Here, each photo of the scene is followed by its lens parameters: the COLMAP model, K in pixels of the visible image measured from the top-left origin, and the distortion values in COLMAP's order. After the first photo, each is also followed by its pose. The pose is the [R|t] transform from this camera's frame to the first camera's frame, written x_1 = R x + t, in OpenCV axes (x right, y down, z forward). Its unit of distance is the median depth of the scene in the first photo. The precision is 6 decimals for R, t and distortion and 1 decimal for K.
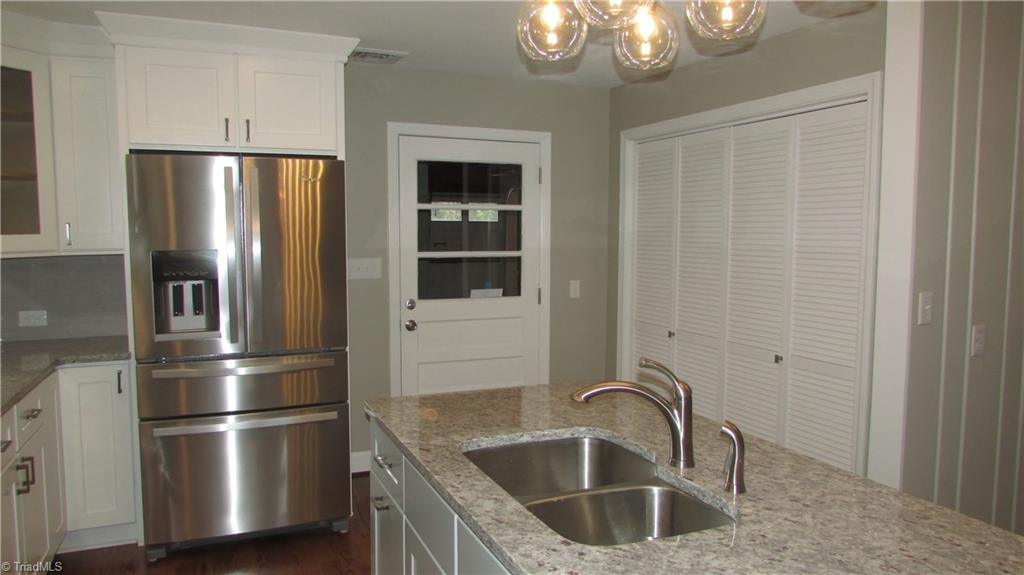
lens RADIAL K [[710.2, 0, 512.0], [0, 710.2, 287.5], [0, 0, 1]] dist [-0.051584, -0.000066]
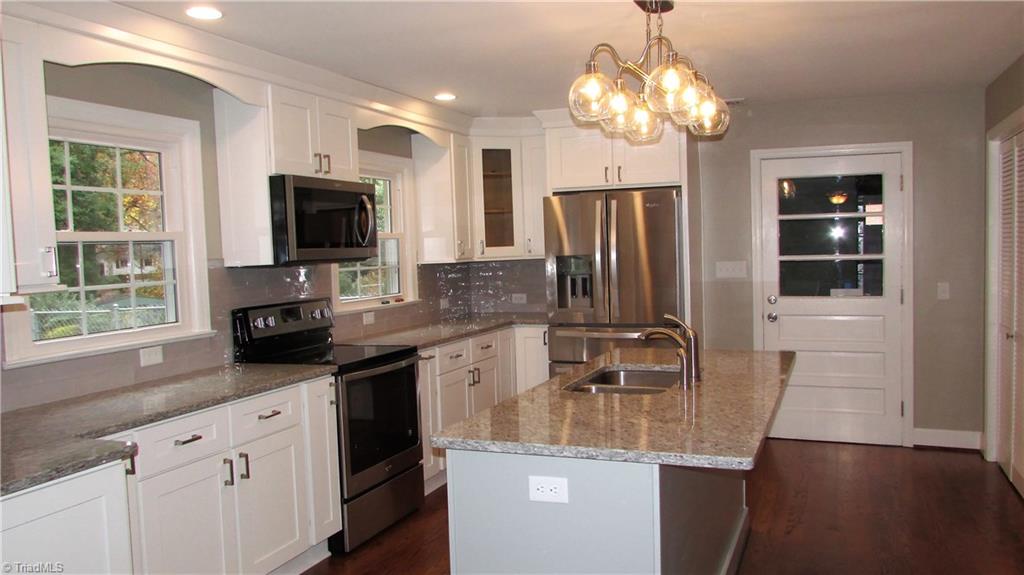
lens RADIAL K [[710.2, 0, 512.0], [0, 710.2, 287.5], [0, 0, 1]] dist [-0.051584, -0.000066]
pose [[0.724240, 0.020102, -0.689255, 0.356726], [-0.027182, 0.999630, 0.000592, 0.014621], [0.689012, 0.018307, 0.724519, -0.162481]]
